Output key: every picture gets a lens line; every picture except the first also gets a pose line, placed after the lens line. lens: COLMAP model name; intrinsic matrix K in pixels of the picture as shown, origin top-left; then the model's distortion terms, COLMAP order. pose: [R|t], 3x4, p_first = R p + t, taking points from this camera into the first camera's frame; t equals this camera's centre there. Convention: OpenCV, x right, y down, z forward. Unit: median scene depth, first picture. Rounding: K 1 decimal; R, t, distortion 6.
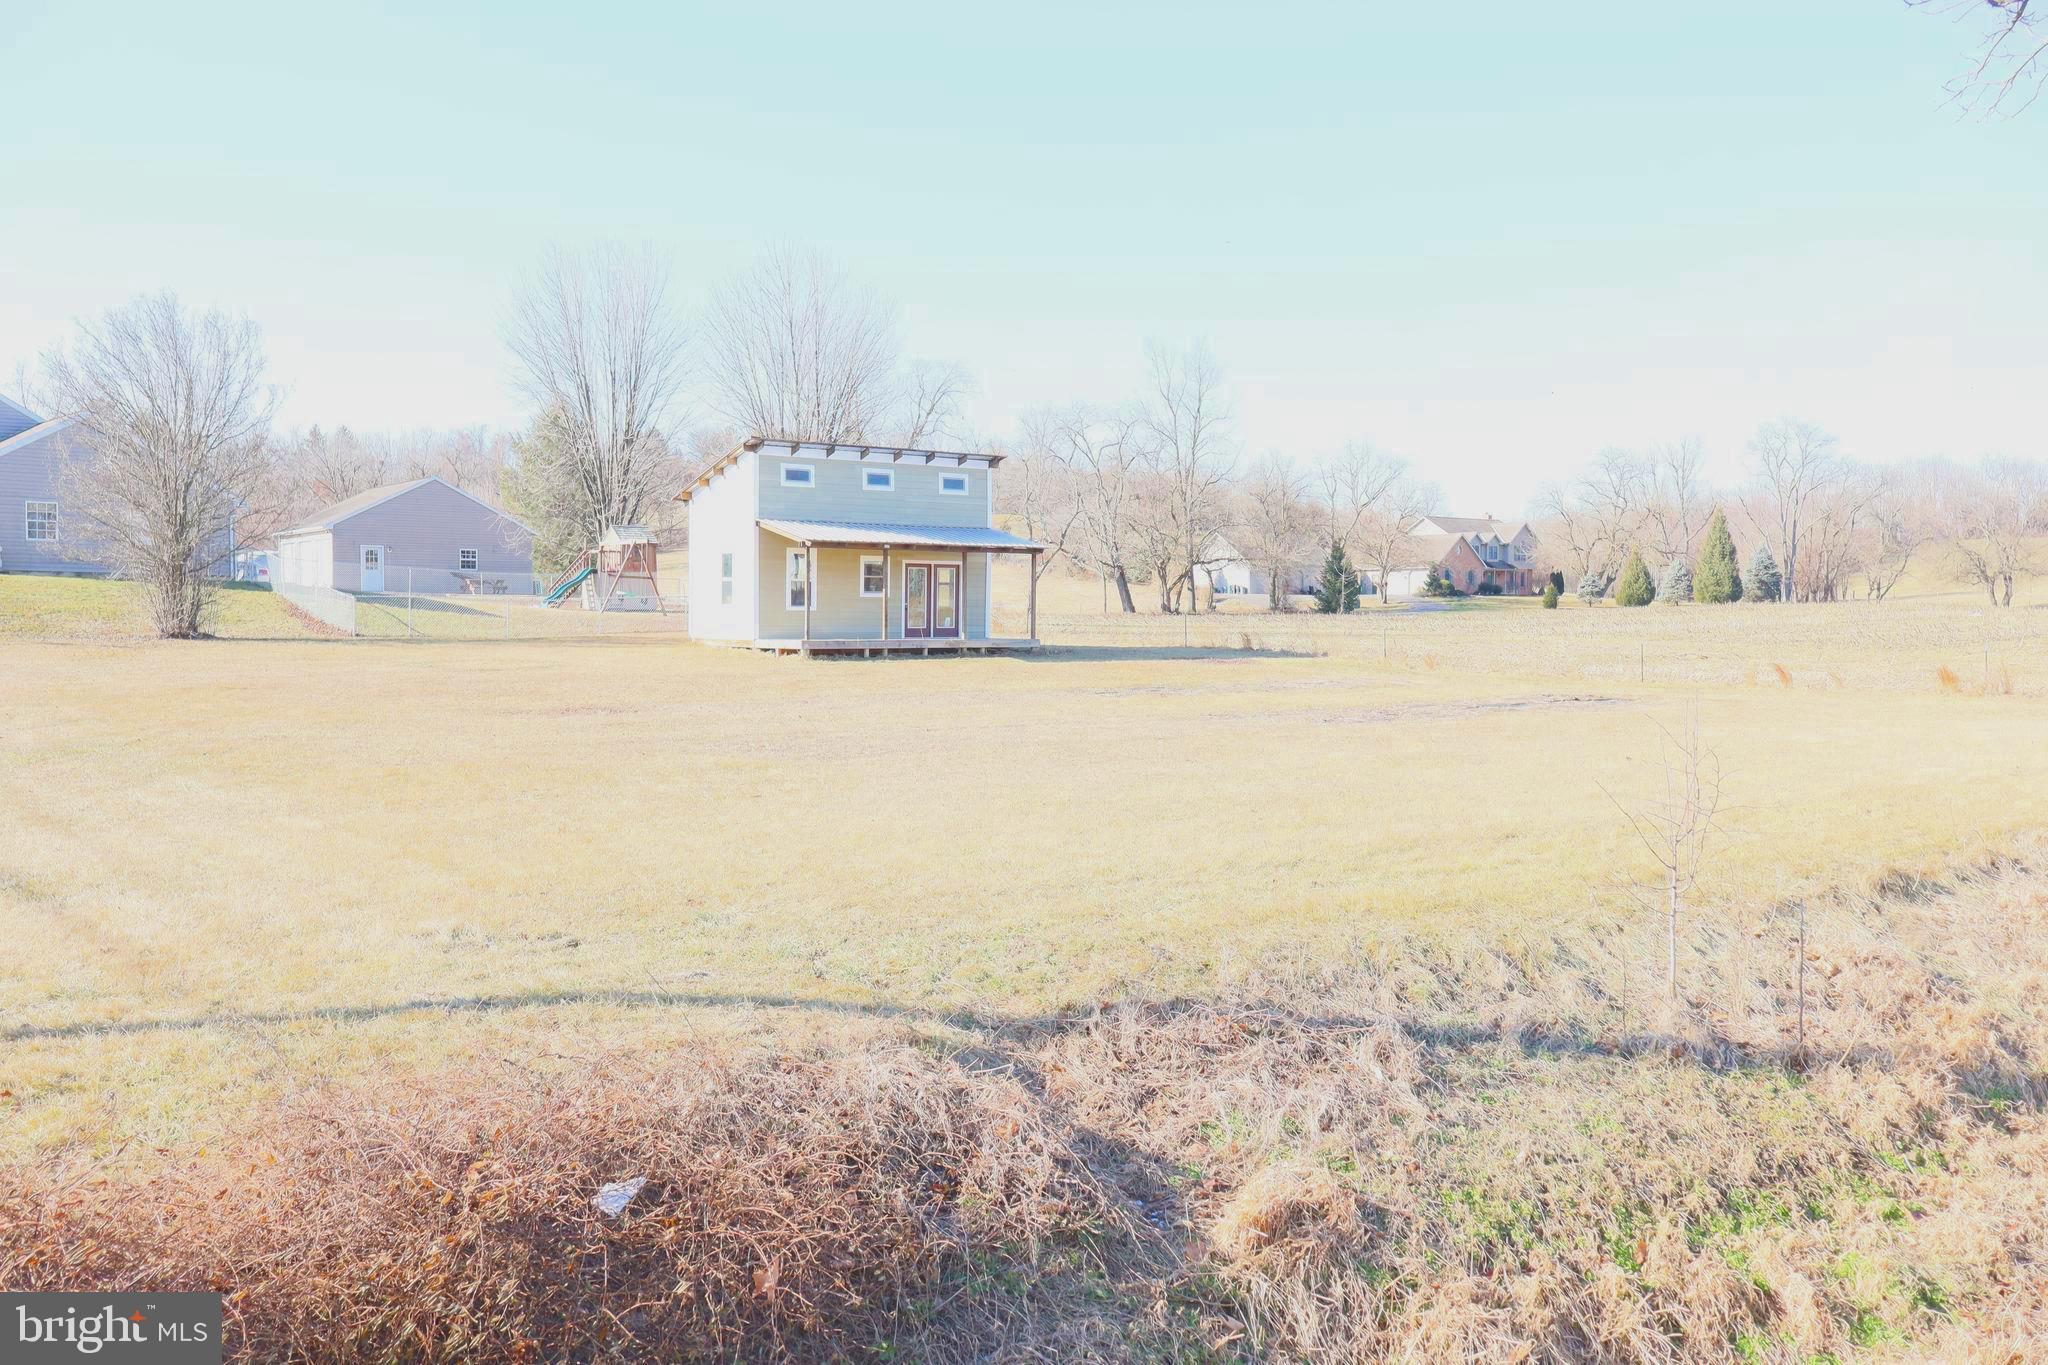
lens RADIAL K [[1740.9, 0, 1024.0], [0, 1740.9, 682.5], [0, 0, 1]] dist [-0.002304, 0.012958]
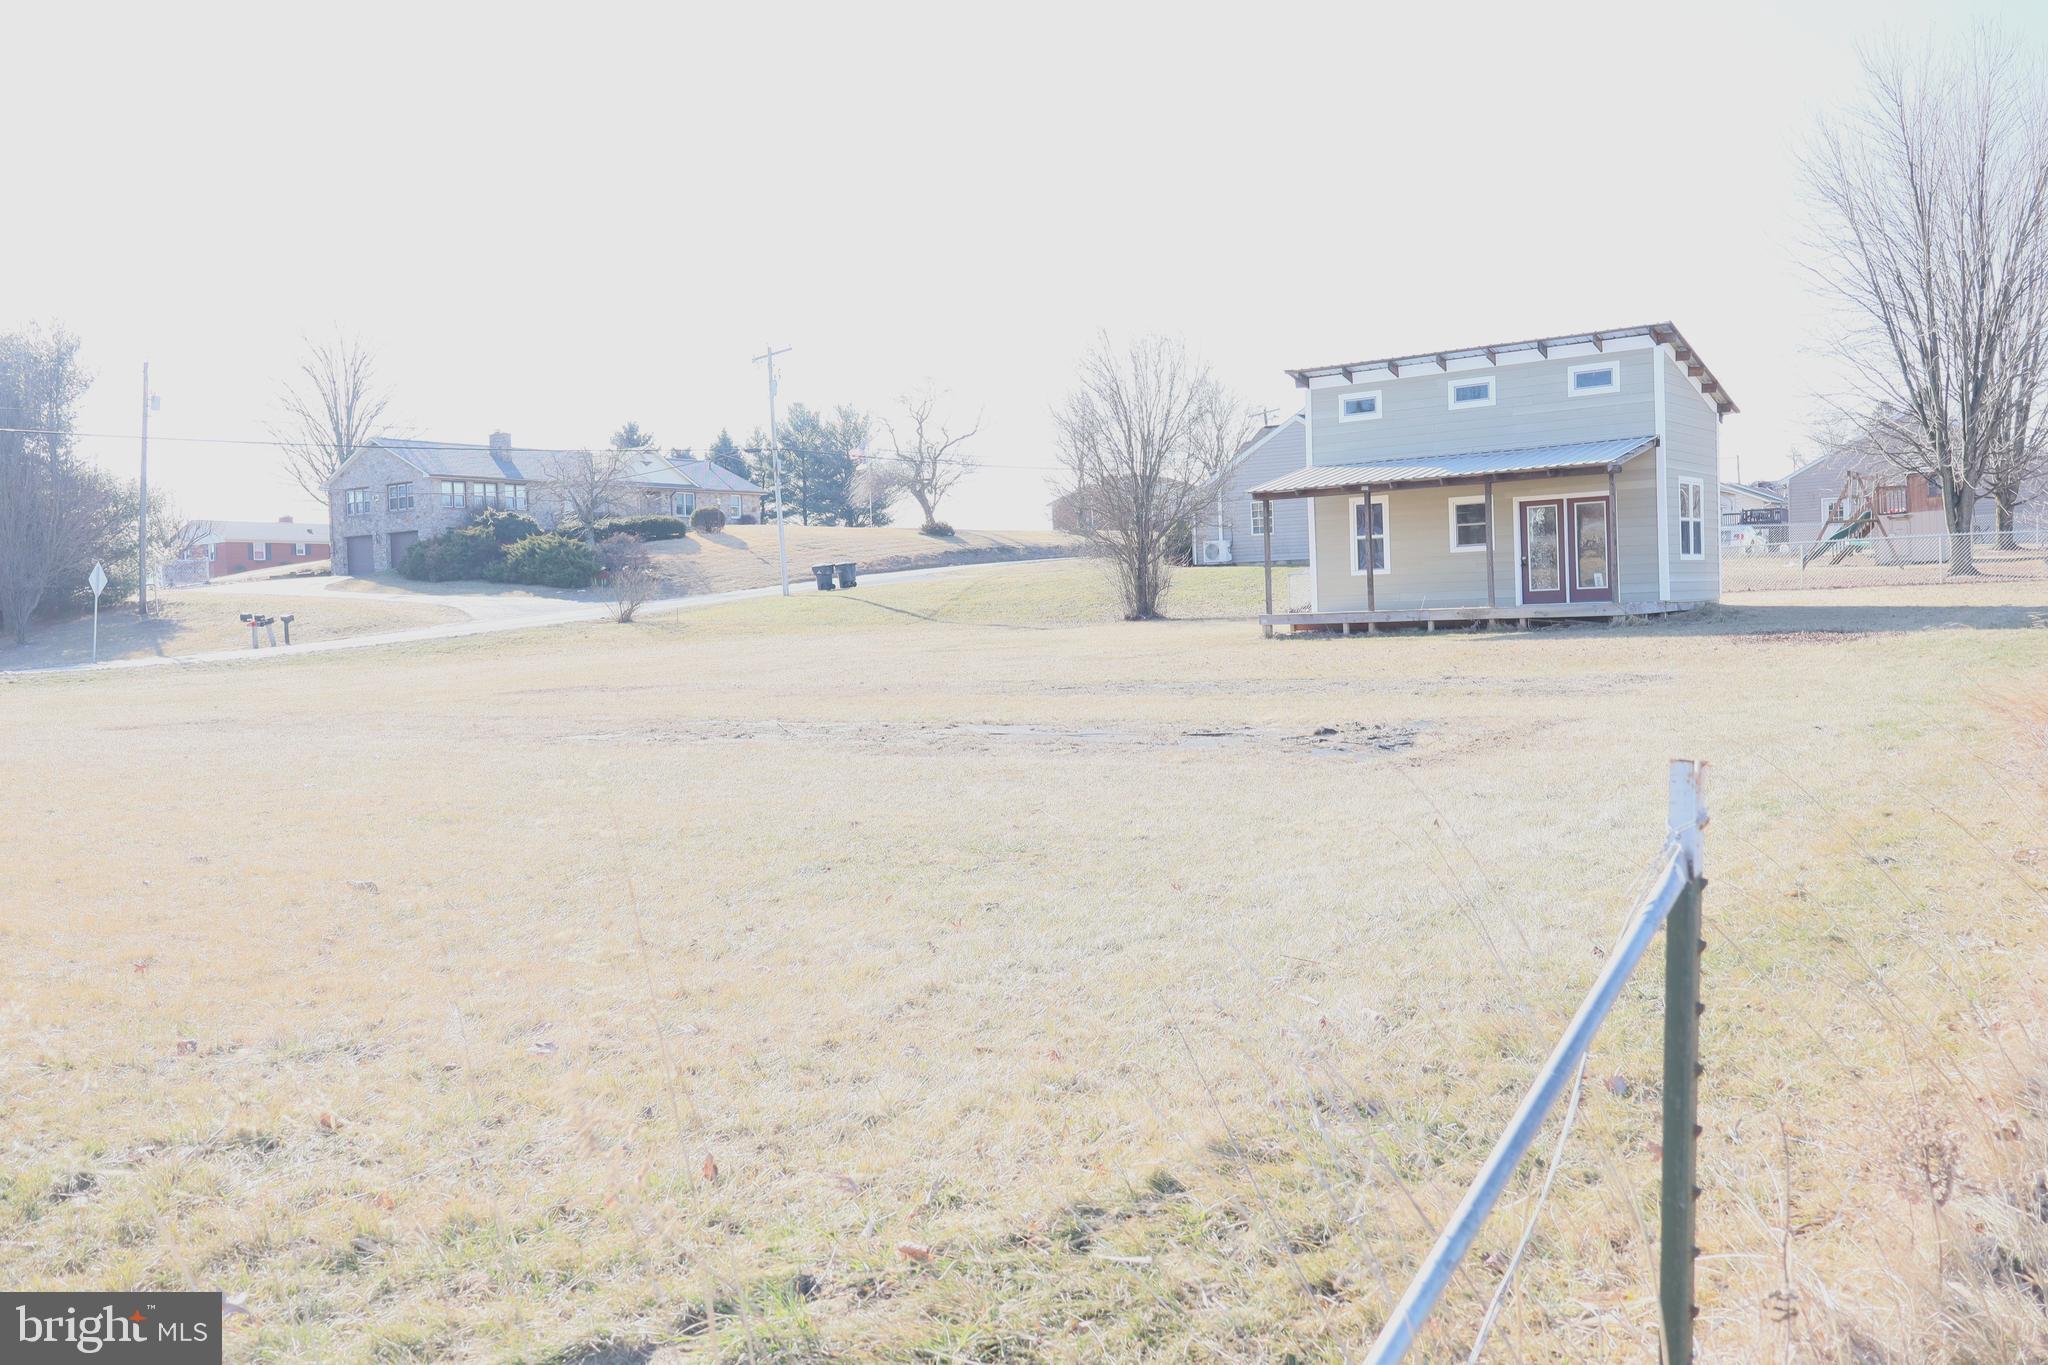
lens RADIAL K [[1740.9, 0, 1024.0], [0, 1740.9, 682.5], [0, 0, 1]] dist [-0.002304, 0.012958]
pose [[0.261354, 0.021151, -0.965011, 0.182538], [-0.001153, 0.999766, 0.021600, -0.002790], [0.965242, -0.004533, 0.261317, 0.193750]]
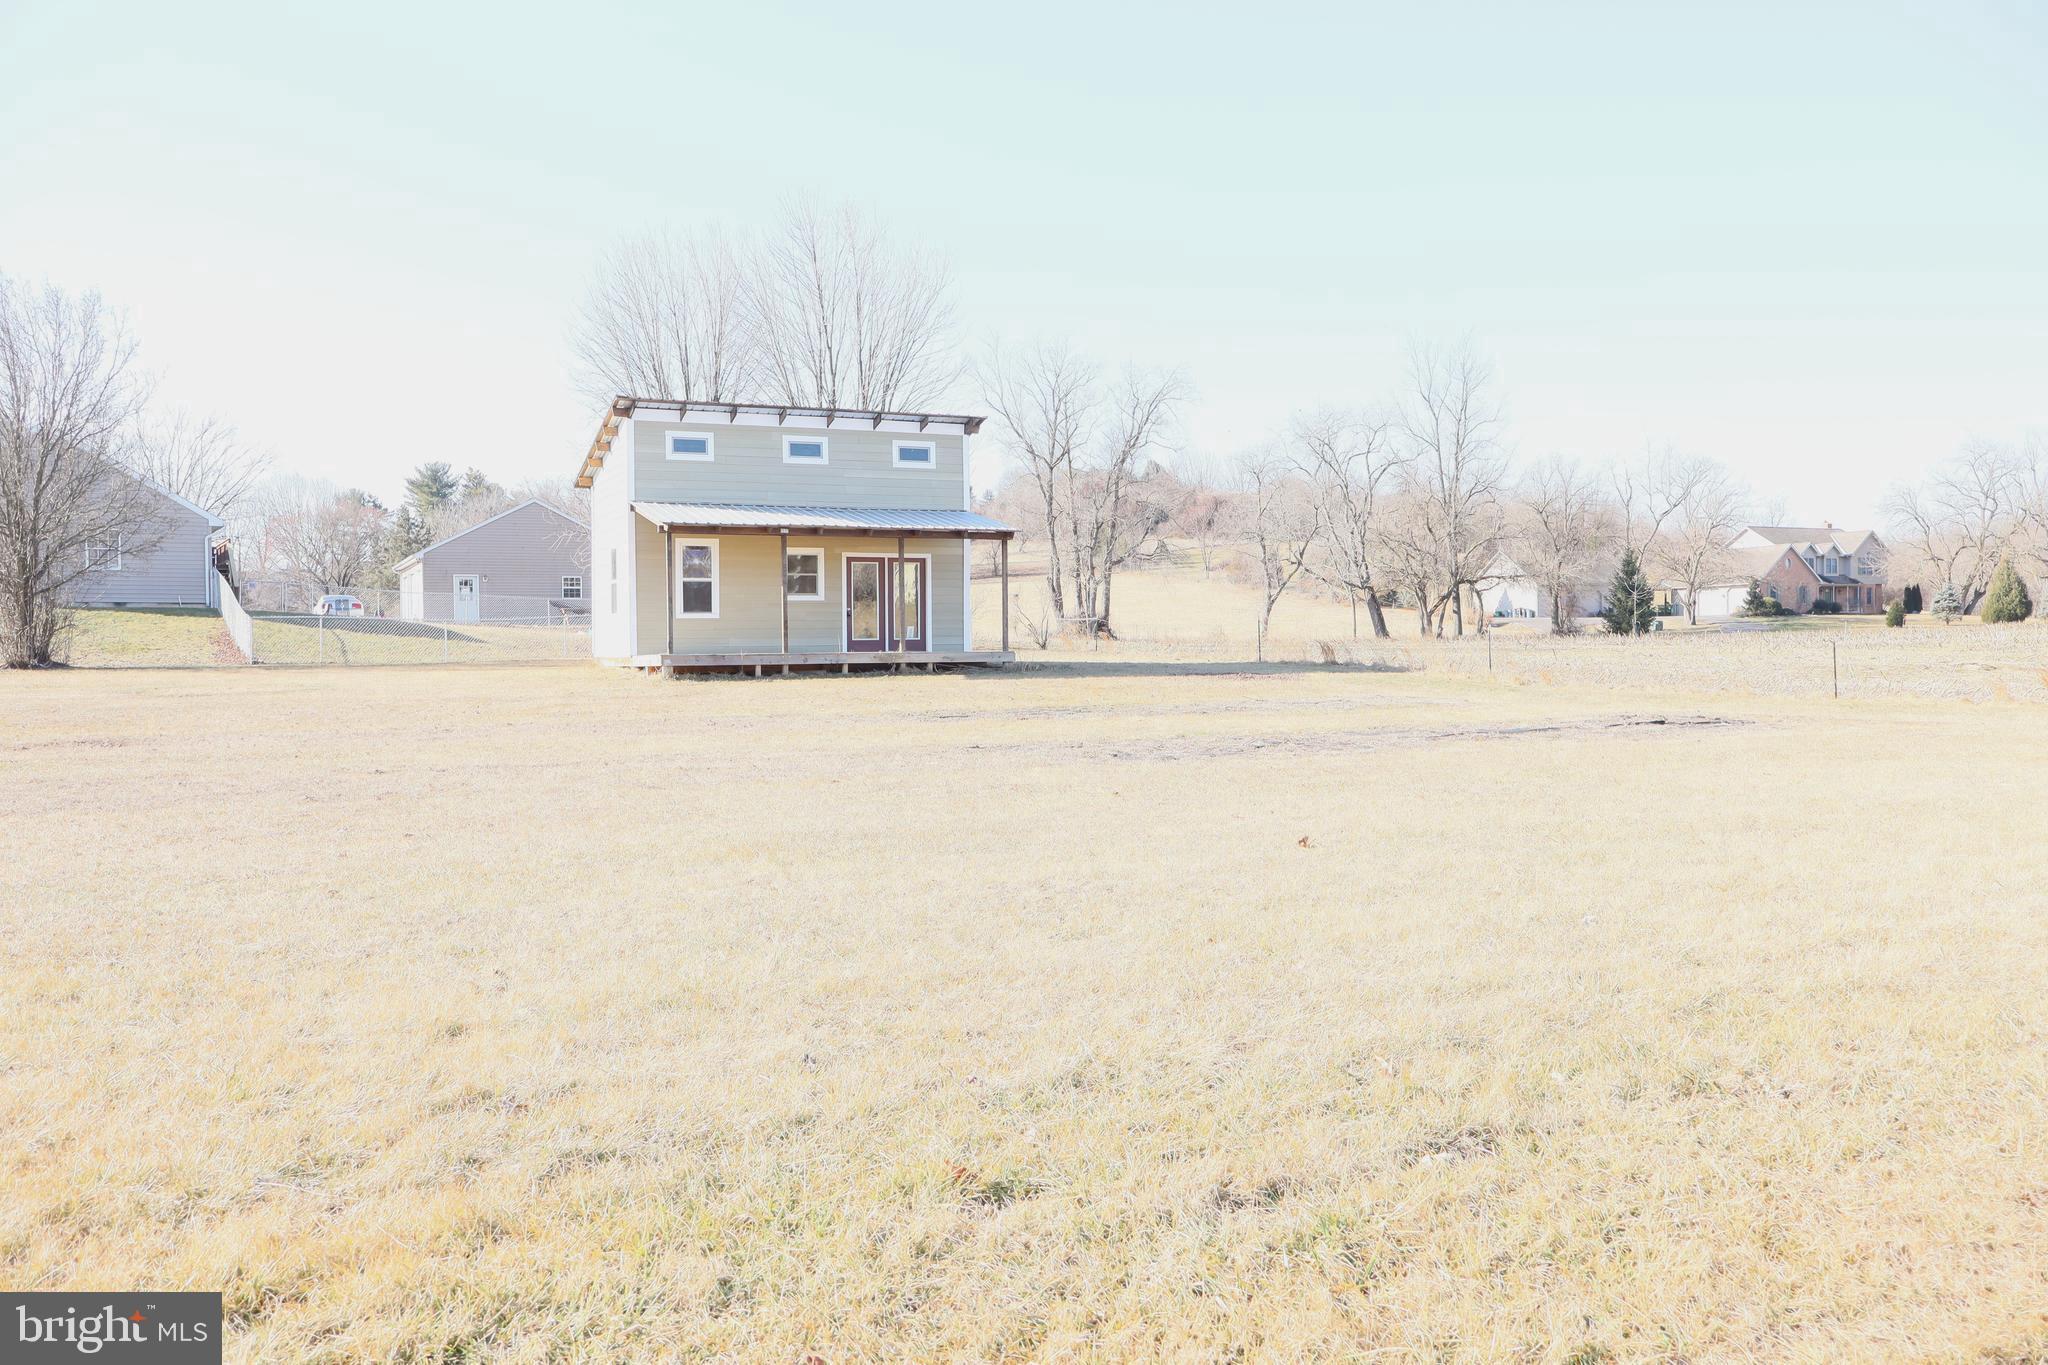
lens RADIAL K [[1740.9, 0, 1024.0], [0, 1740.9, 682.5], [0, 0, 1]] dist [-0.002304, 0.012958]
pose [[0.981083, -0.013183, -0.193137, 0.050475], [0.008713, 0.999675, -0.023974, 0.002268], [0.193390, 0.021837, 0.980879, 0.079817]]
